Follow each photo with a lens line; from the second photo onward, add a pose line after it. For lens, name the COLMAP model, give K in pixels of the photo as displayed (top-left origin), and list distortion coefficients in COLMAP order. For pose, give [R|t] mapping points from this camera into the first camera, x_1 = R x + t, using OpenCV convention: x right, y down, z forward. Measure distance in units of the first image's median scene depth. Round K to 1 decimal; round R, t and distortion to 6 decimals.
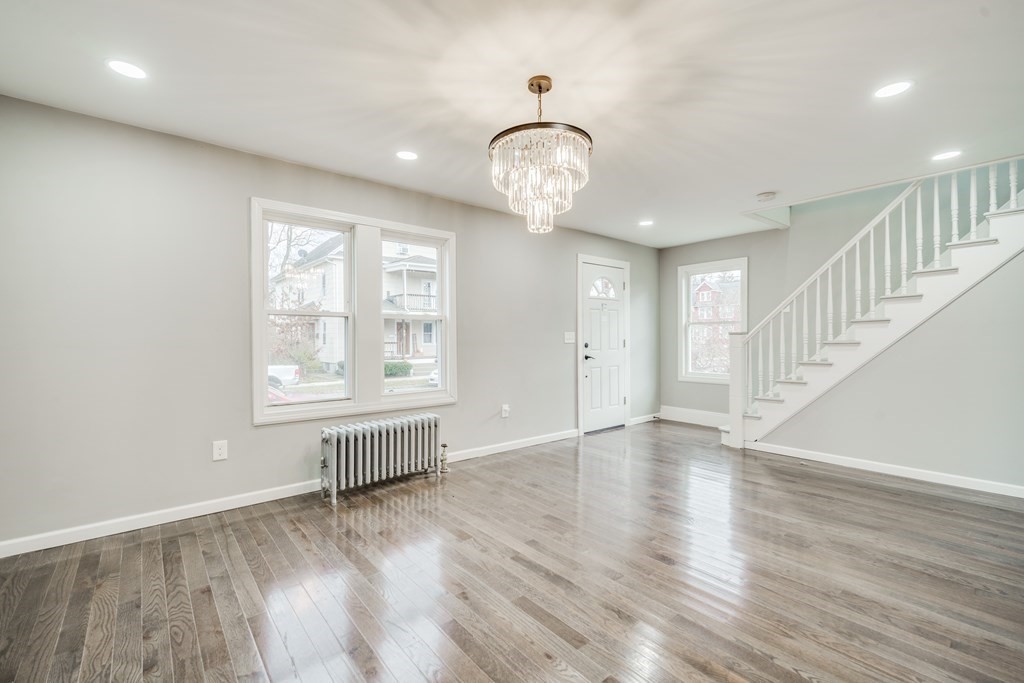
lens RADIAL K [[451.1, 0, 506.5], [0, 451.1, 338.0], [0, 0, 1]] dist [-0.001166, -0.000677]
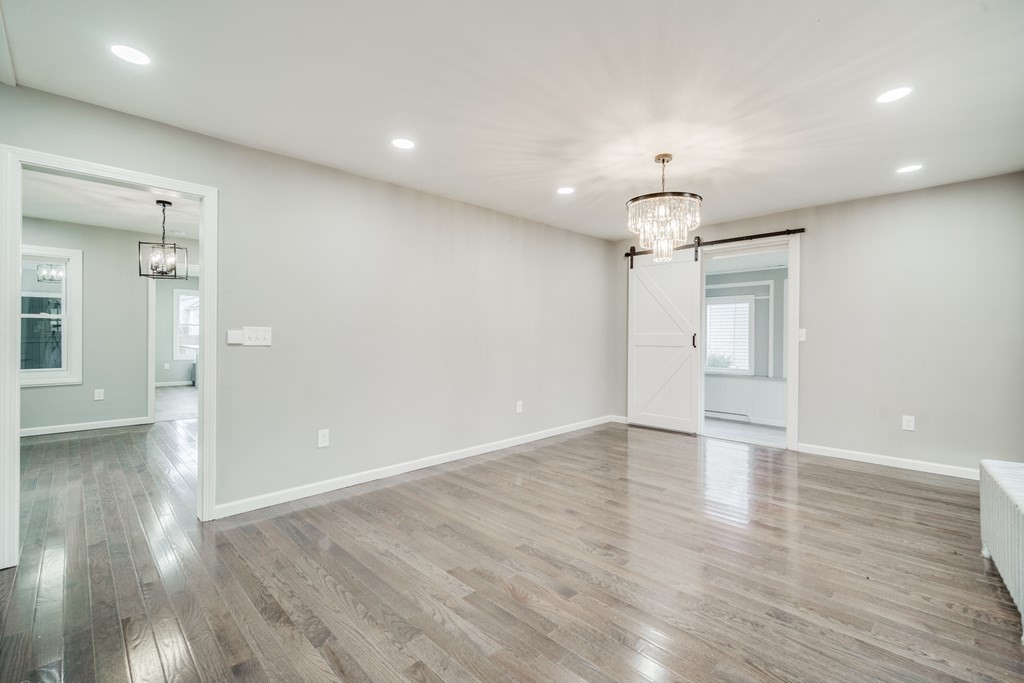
lens RADIAL K [[451.1, 0, 506.5], [0, 451.1, 338.0], [0, 0, 1]] dist [-0.001166, -0.000677]
pose [[-0.997064, -0.002103, -0.076542, 0.626290], [-0.002367, 0.999992, 0.003357, 0.001637], [0.076534, 0.003528, -0.997061, 2.207722]]
